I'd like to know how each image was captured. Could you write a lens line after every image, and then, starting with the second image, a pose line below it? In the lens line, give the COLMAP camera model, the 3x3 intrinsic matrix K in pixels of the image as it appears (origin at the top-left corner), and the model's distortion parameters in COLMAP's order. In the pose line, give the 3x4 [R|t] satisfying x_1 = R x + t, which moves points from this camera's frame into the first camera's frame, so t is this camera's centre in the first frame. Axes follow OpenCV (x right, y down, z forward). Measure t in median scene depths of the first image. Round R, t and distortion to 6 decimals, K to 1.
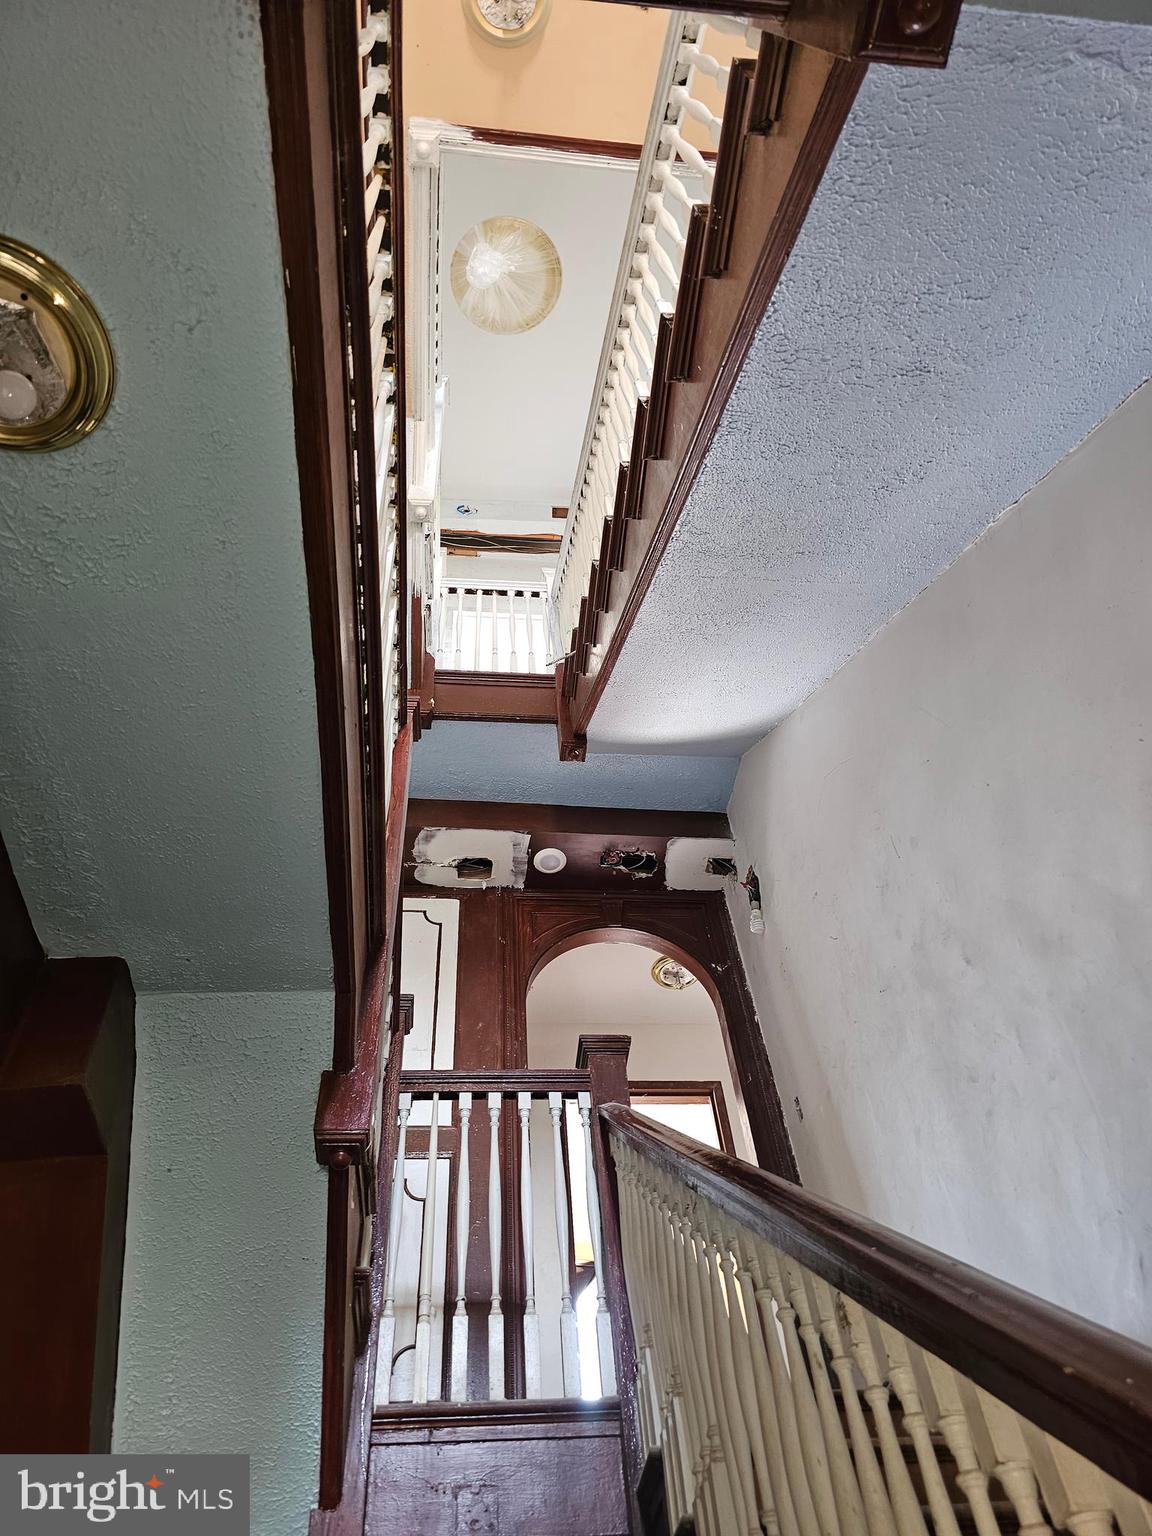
lens RADIAL K [[1034.1, 0, 563.6], [0, 1034.1, 757.1], [0, 0, 1]] dist [0.056426, -0.052886]
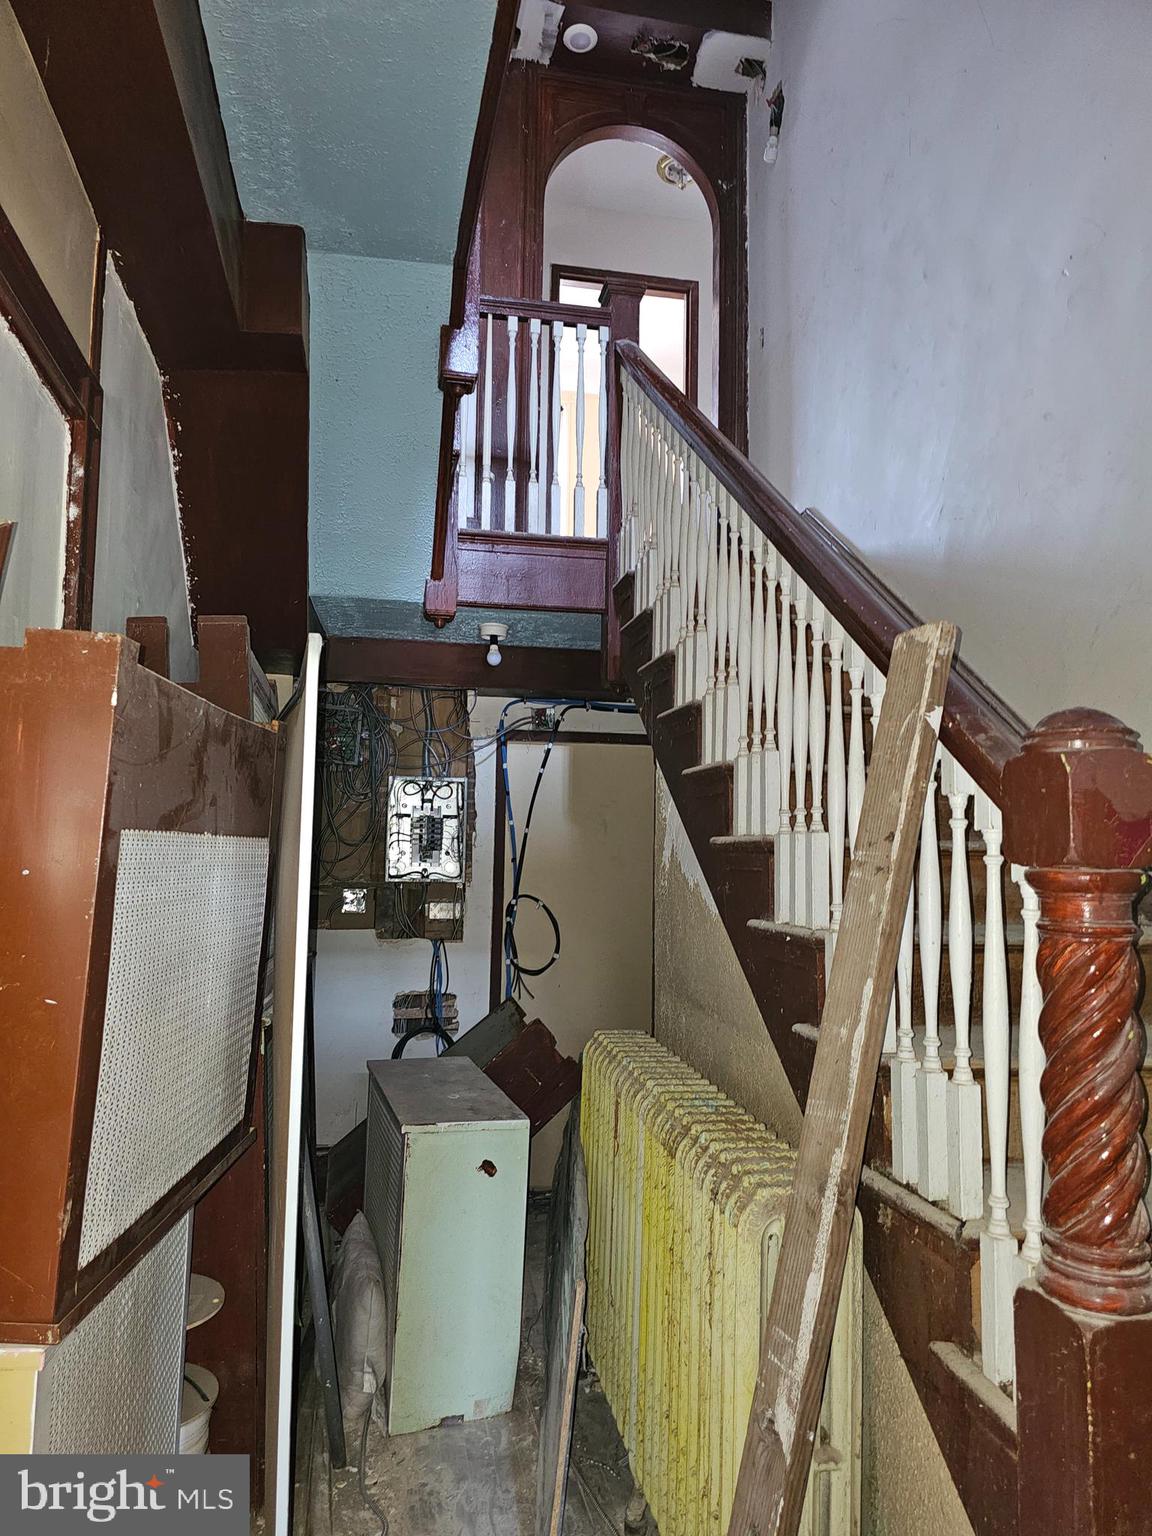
lens RADIAL K [[1034.1, 0, 572.0], [0, 1034.1, 771.8], [0, 0, 1]] dist [0.056426, -0.052886]
pose [[0.990989, 0.081755, 0.106096, -0.090802], [-0.133288, 0.680055, 0.720944, -0.183437], [-0.013210, -0.728589, 0.684824, -0.223623]]
